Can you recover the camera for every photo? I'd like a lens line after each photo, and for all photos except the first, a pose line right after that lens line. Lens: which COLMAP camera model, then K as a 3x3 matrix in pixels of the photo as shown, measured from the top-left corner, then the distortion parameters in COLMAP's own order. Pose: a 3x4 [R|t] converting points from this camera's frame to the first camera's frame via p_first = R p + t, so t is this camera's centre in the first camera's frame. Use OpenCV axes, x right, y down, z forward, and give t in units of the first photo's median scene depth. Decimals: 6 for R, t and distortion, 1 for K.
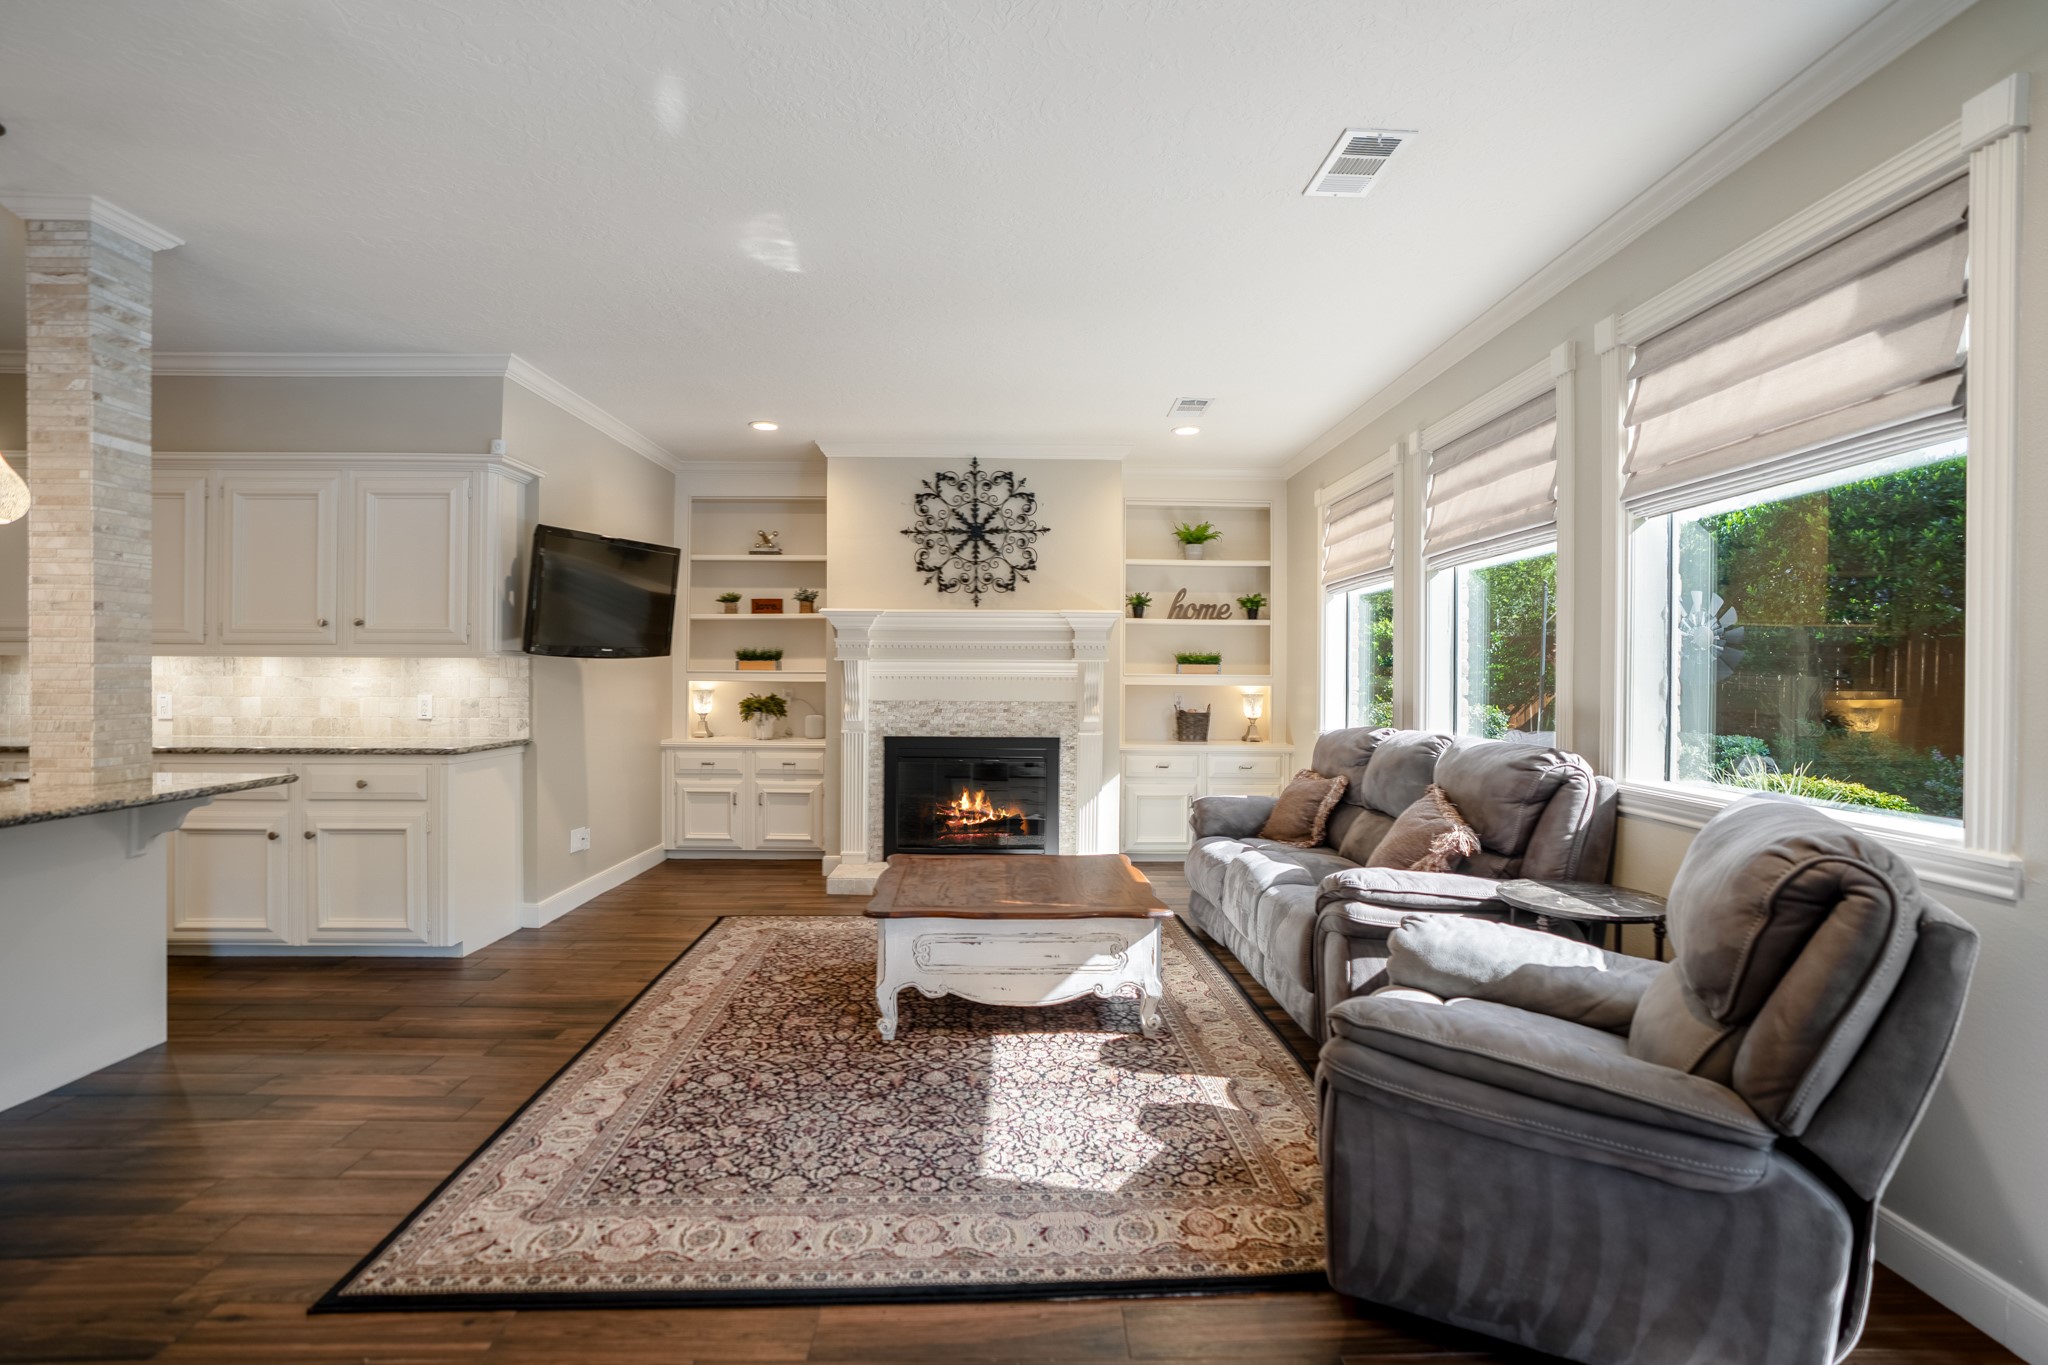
lens RADIAL K [[959.1, 0, 1014.0], [0, 959.1, 685.5], [0, 0, 1]] dist [-0.010855, 0.003638]
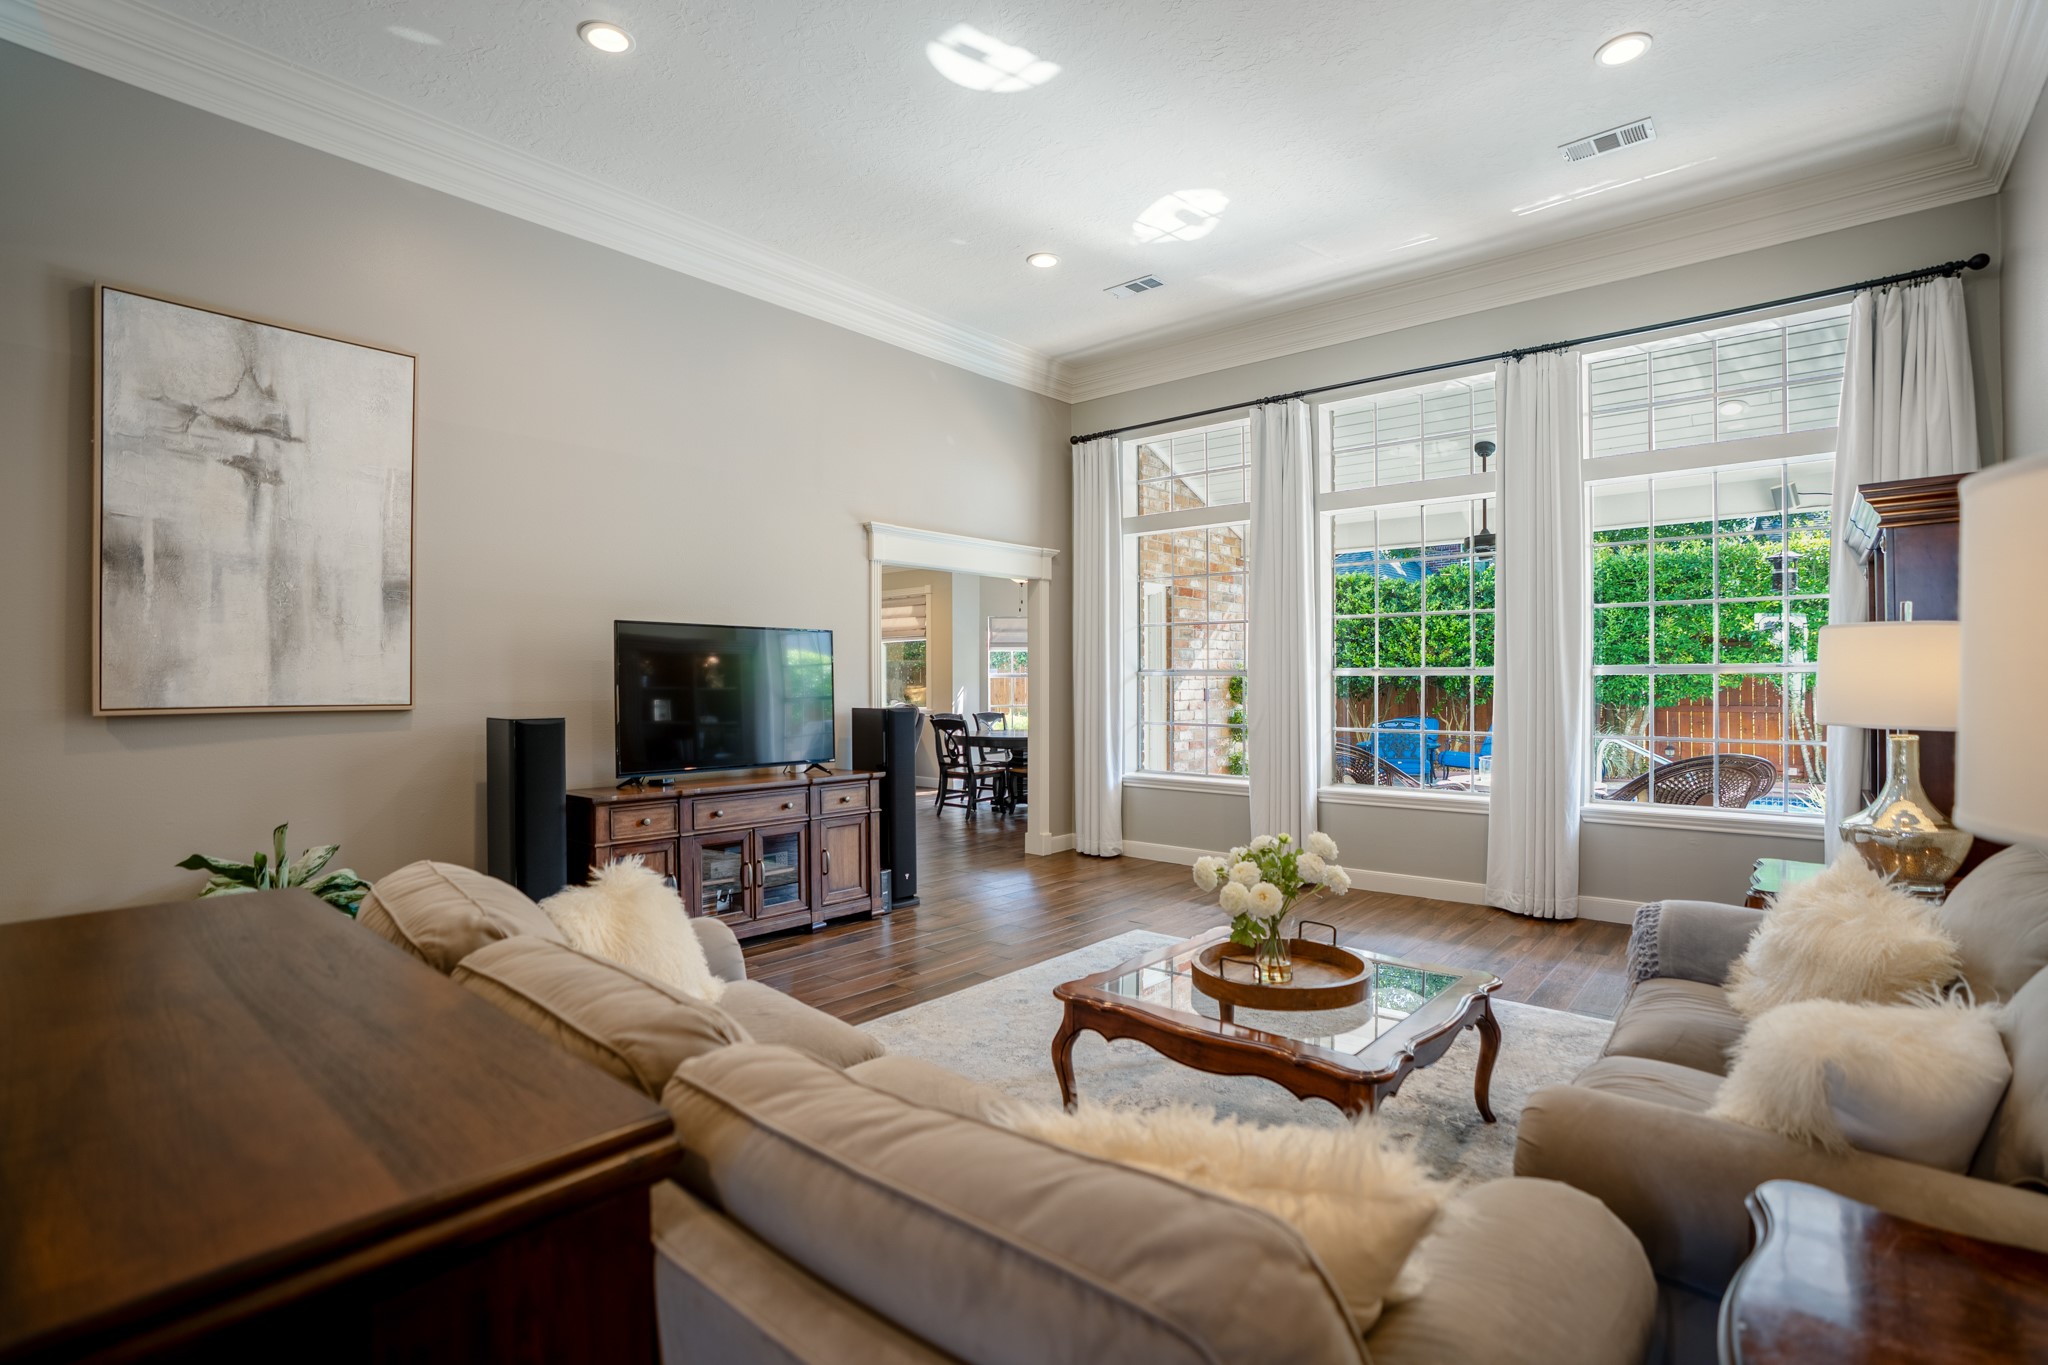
lens RADIAL K [[959.1, 0, 1023.9], [0, 959.1, 680.6], [0, 0, 1]] dist [-0.010855, 0.003638]
pose [[0.662180, -0.010096, 0.749277, -1.026152], [0.015876, 0.999874, -0.000557, 0.003979], [-0.749176, 0.012264, 0.662257, -1.136870]]
